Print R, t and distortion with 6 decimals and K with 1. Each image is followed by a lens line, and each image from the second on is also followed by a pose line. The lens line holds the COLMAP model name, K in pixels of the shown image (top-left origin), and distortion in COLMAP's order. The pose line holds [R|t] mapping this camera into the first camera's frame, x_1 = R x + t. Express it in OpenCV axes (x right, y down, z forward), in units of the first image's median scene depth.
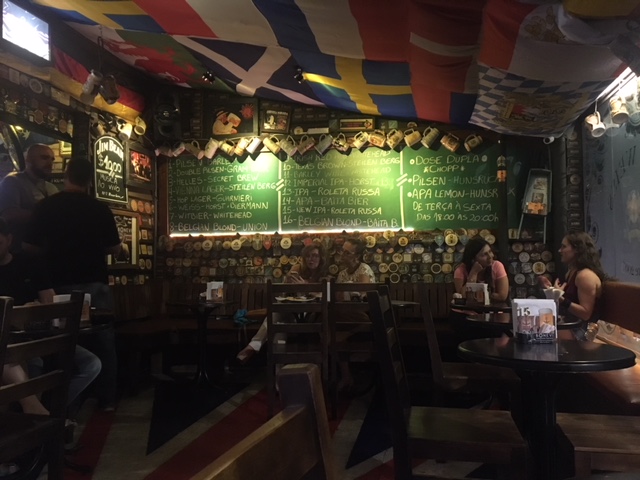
lens RADIAL K [[540.9, 0, 321.0], [0, 540.9, 235.8], [0, 0, 1]] dist [0.020734, 0.002190]
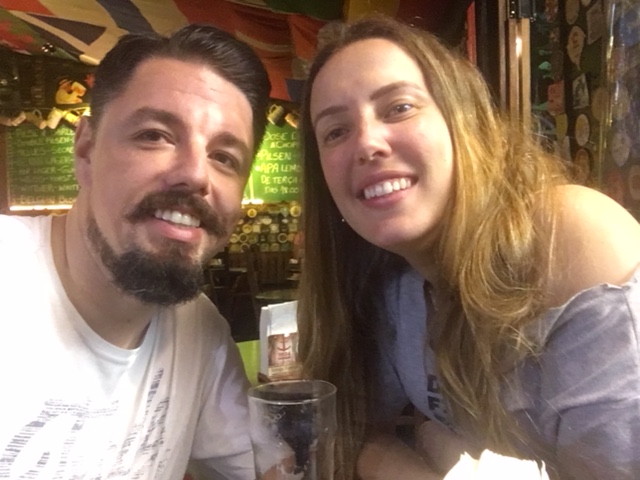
lens RADIAL K [[572.0, 0, 321.3], [0, 572.0, 247.0], [0, 0, 1]] dist [-0.001911, -0.058613]
pose [[0.974544, -0.017820, 0.223487, 0.032843], [0.002531, 0.997647, 0.068508, 0.000315], [-0.224182, -0.066199, 0.972296, -0.119944]]
